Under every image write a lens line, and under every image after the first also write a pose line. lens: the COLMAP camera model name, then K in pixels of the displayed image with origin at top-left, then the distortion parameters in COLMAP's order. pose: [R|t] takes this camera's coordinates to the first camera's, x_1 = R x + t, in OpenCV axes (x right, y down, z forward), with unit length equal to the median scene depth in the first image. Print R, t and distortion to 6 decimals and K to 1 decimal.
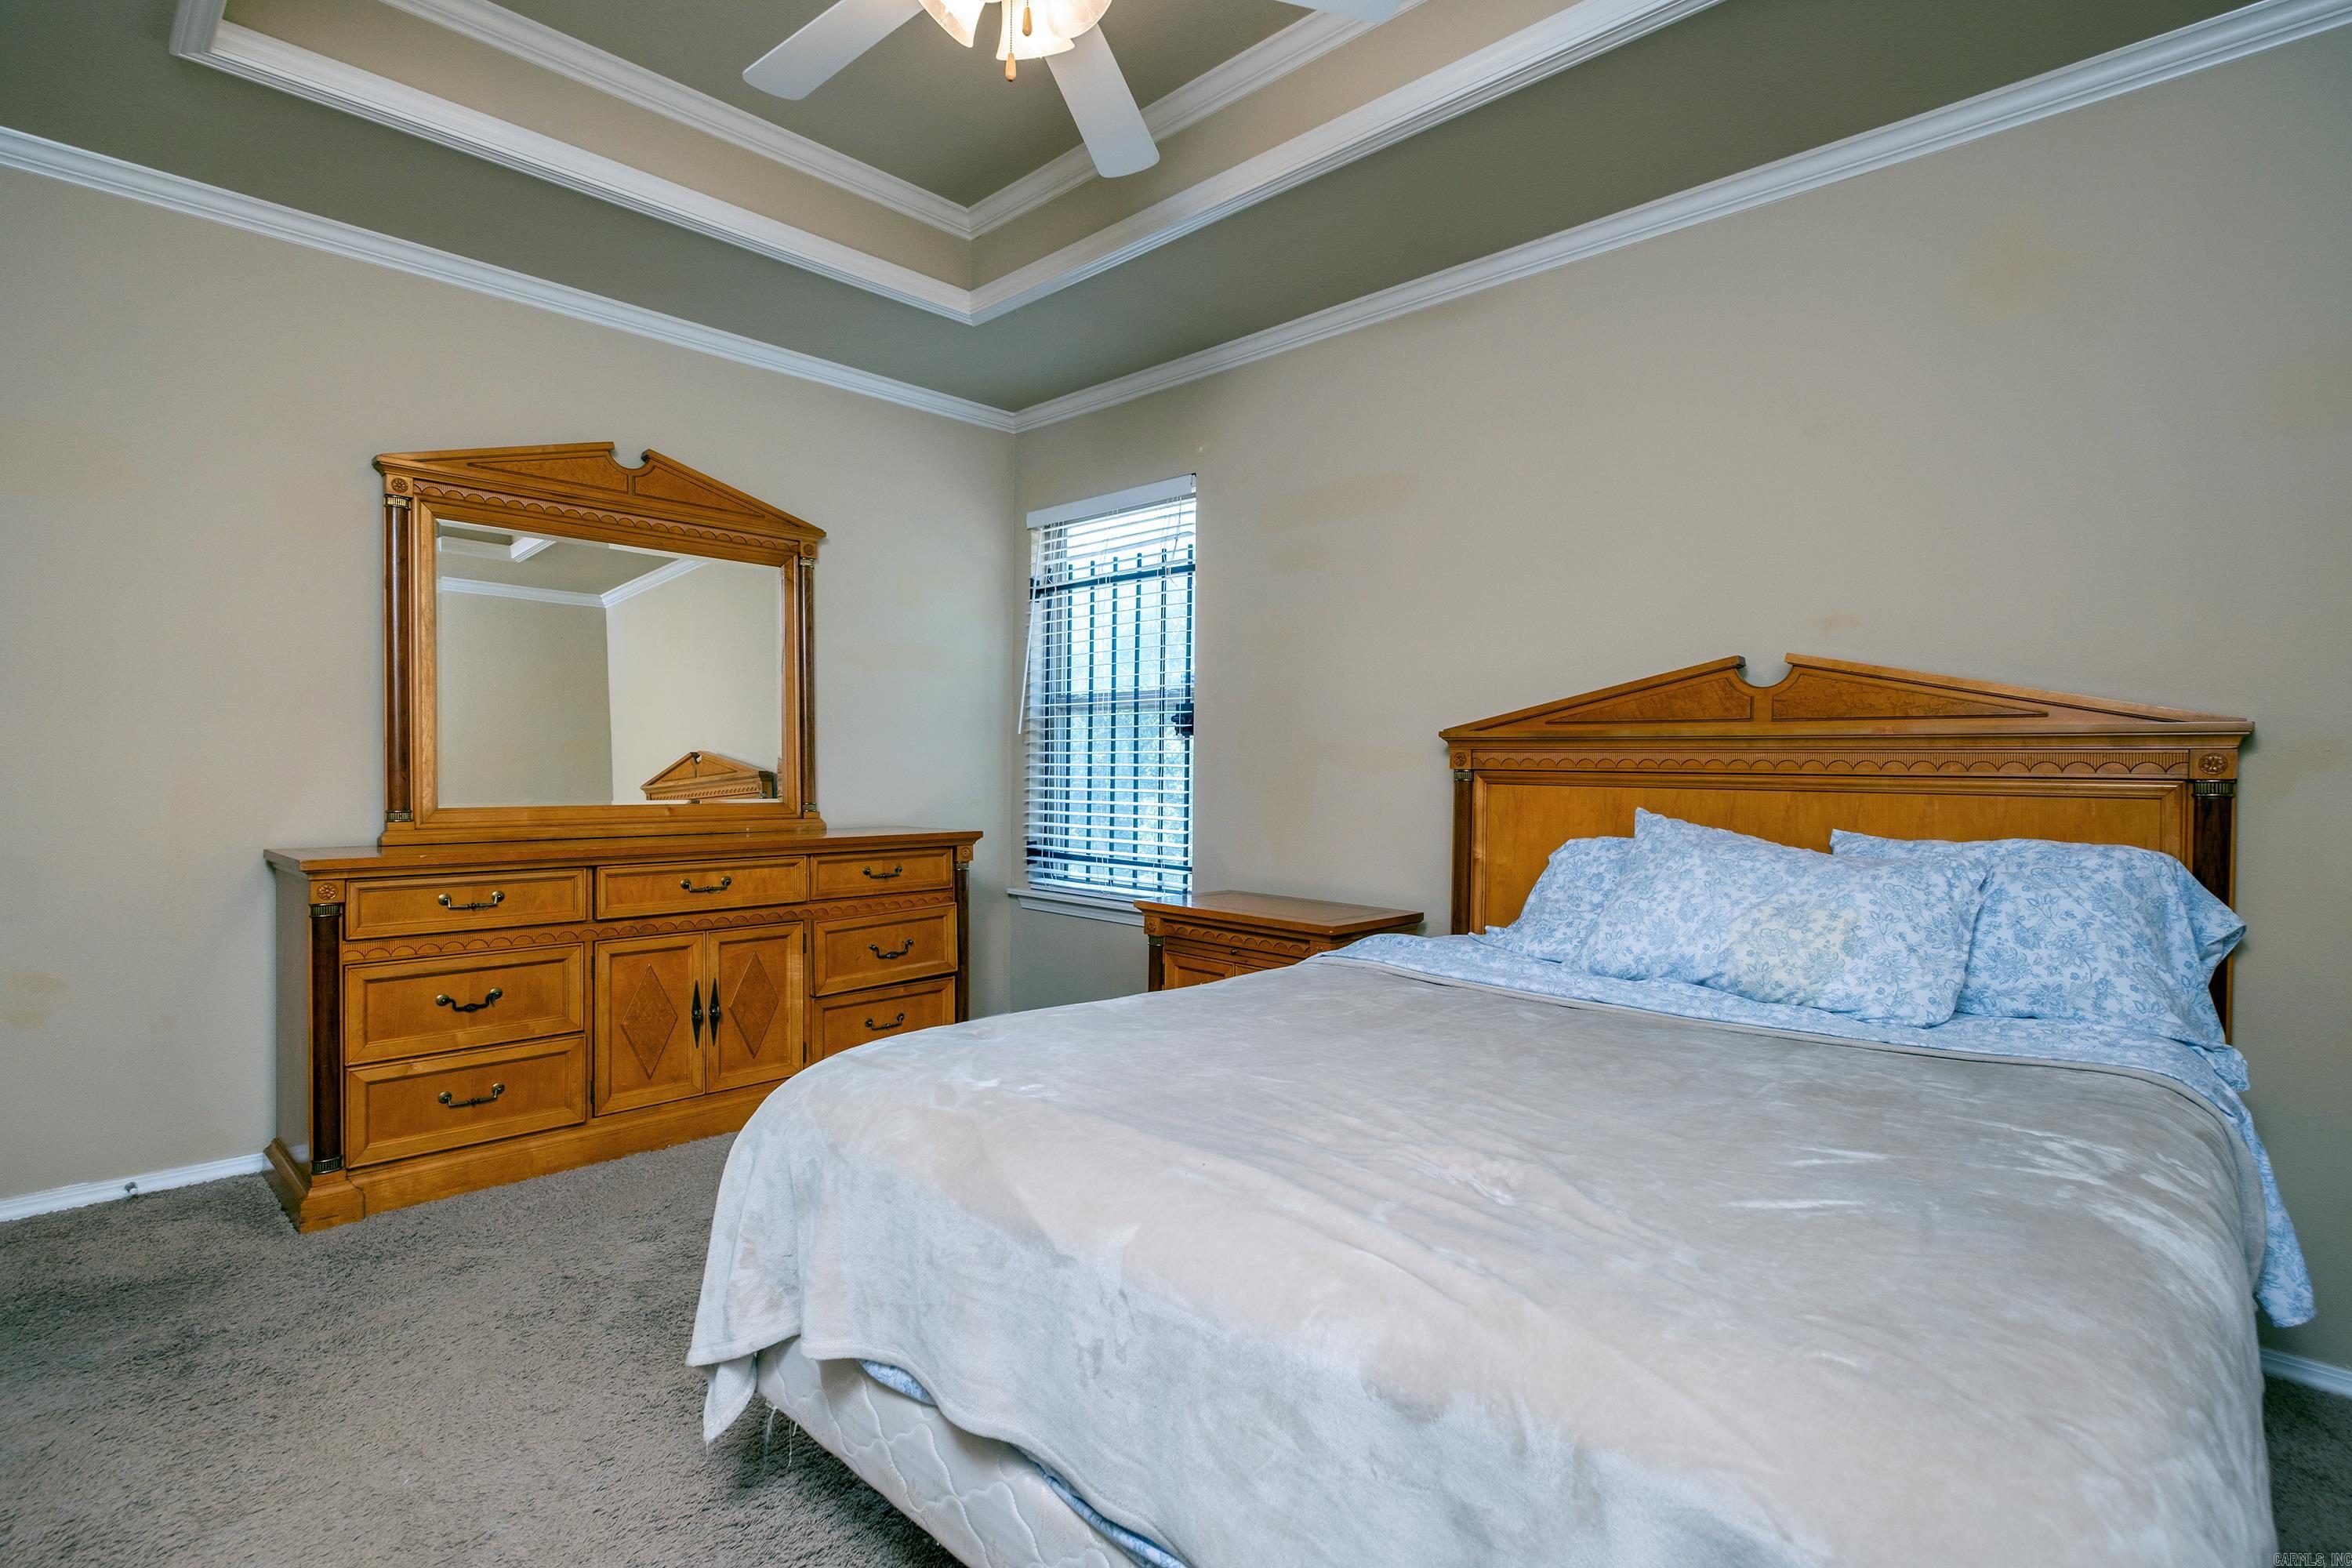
lens RADIAL K [[1119.8, 0, 1190.2], [0, 1119.8, 777.5], [0, 0, 1]] dist [0.001066, 0.000094]
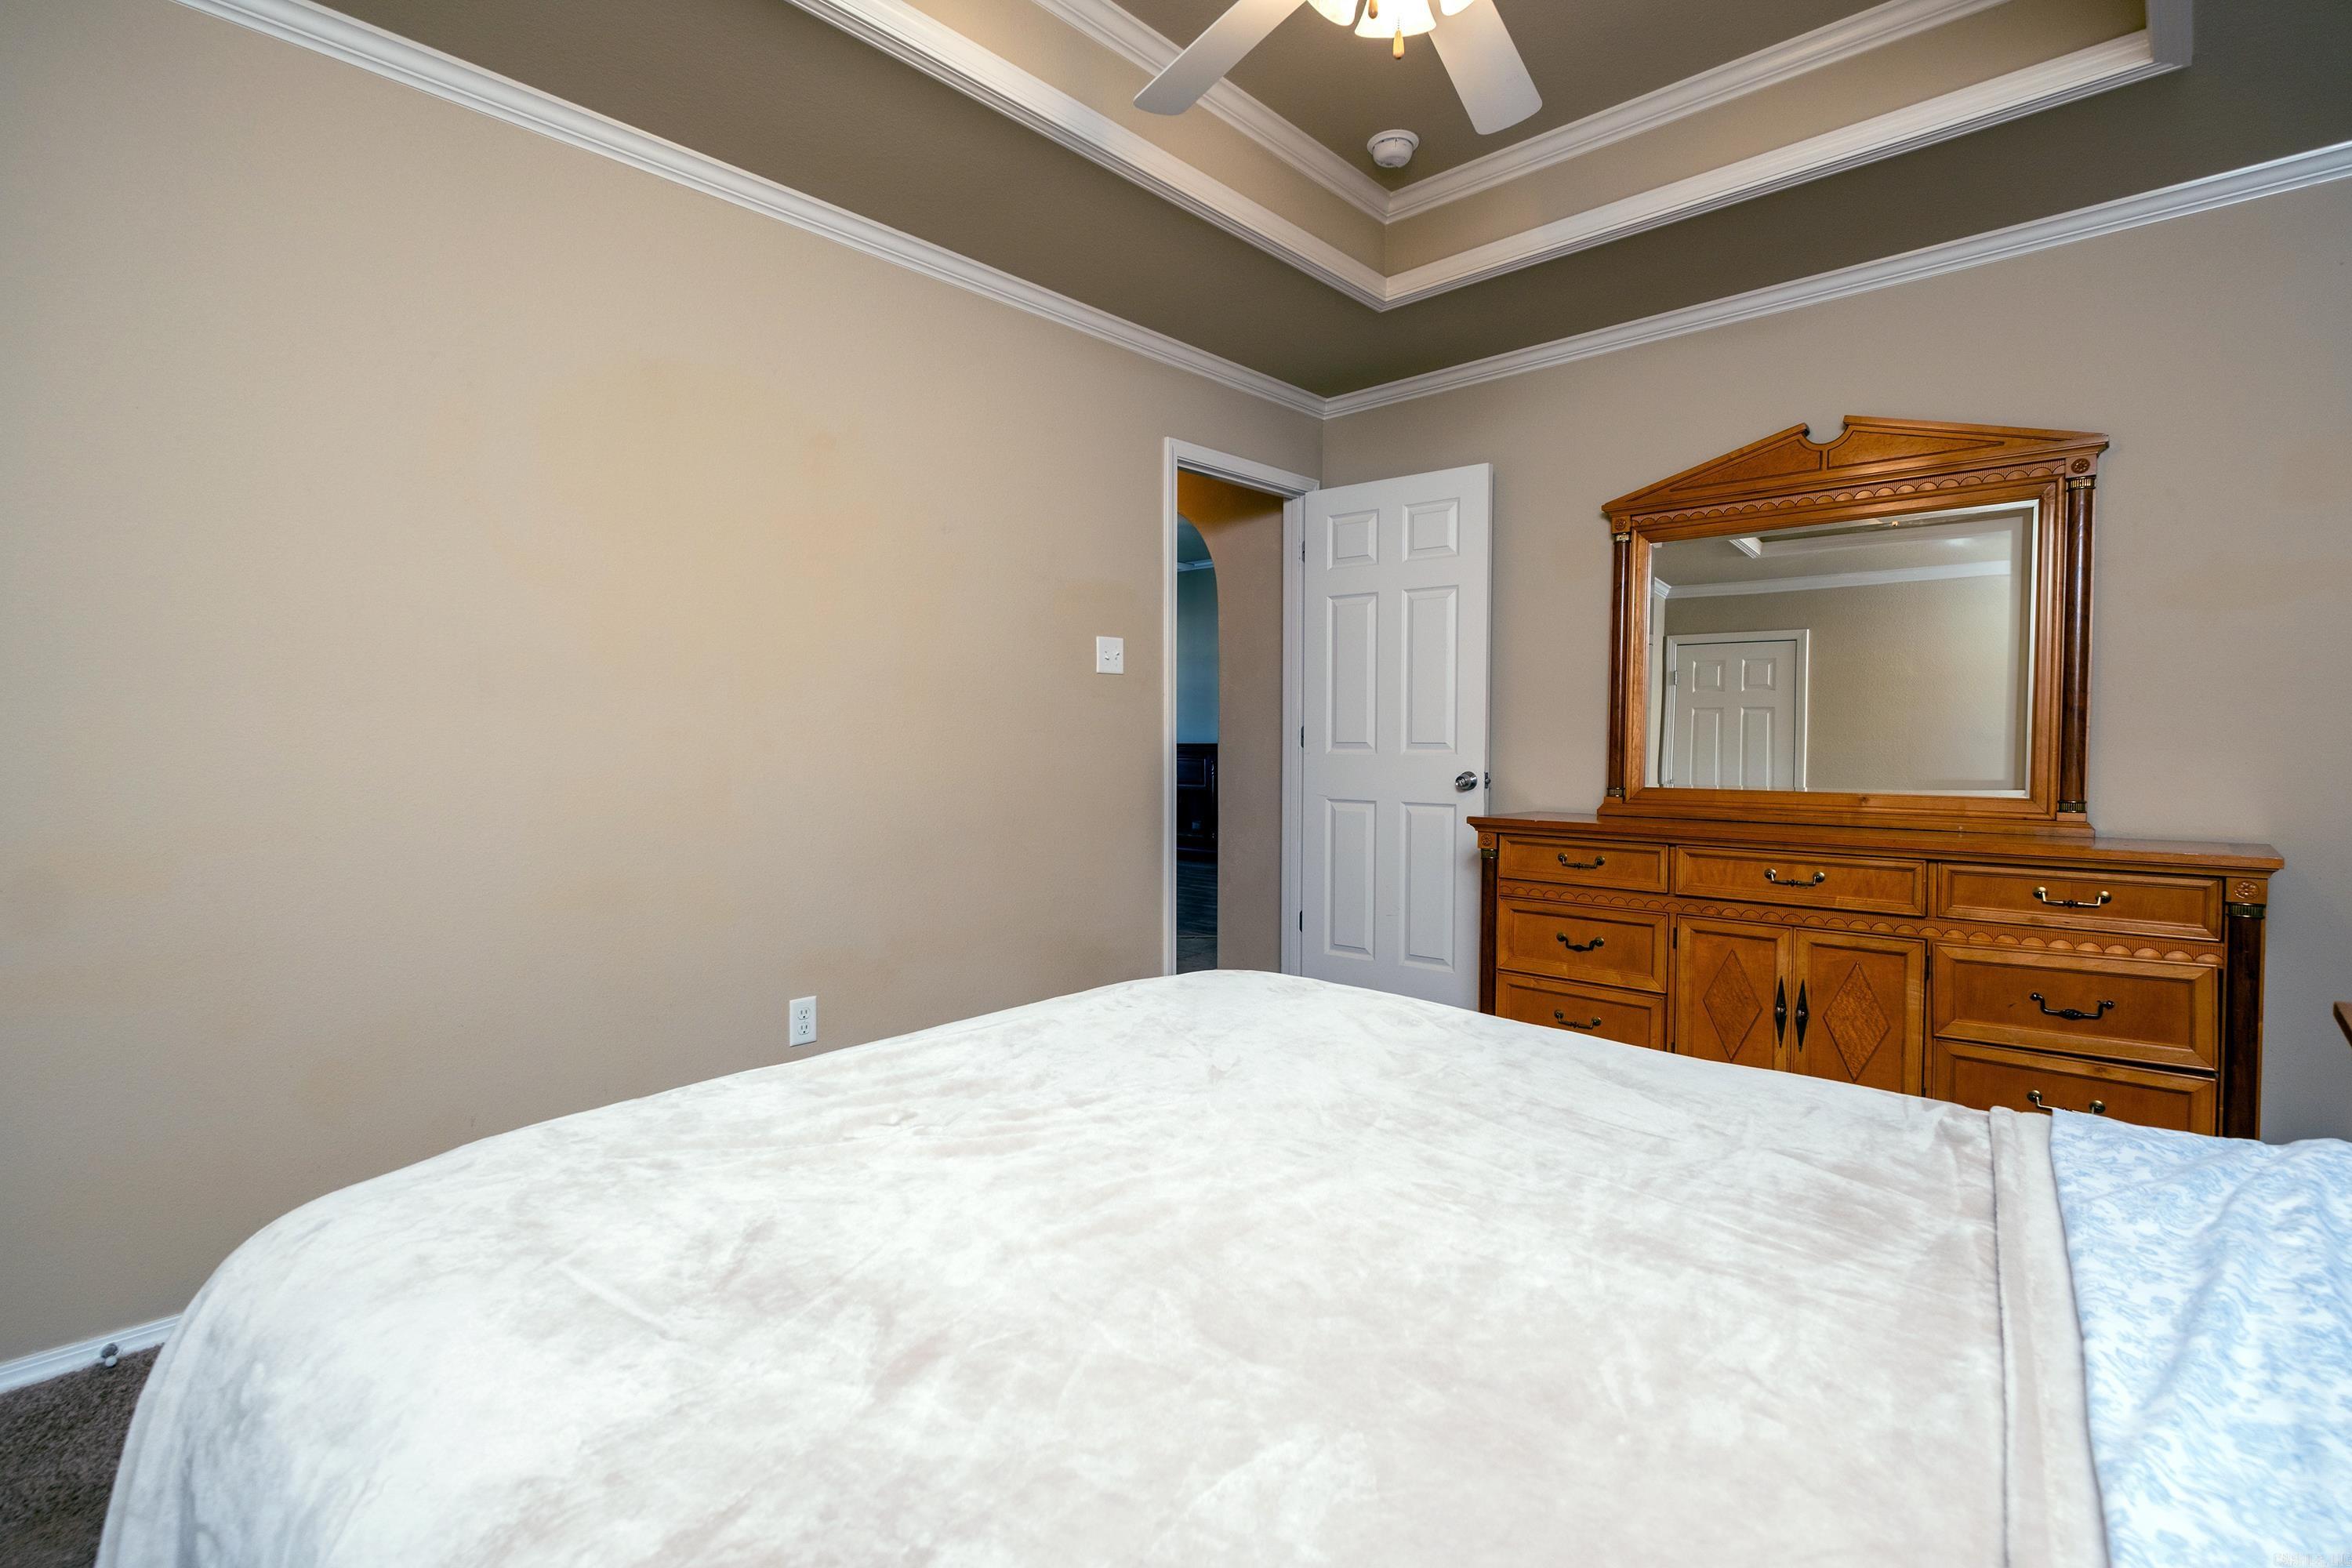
lens RADIAL K [[1119.8, 0, 1190.2], [0, 1119.8, 777.5], [0, 0, 1]] dist [0.001066, 0.000094]
pose [[0.023273, 0.022835, -0.999468, 0.524432], [-0.010757, 0.999687, 0.022589, -0.004524], [0.999671, 0.010225, 0.023511, 0.498117]]
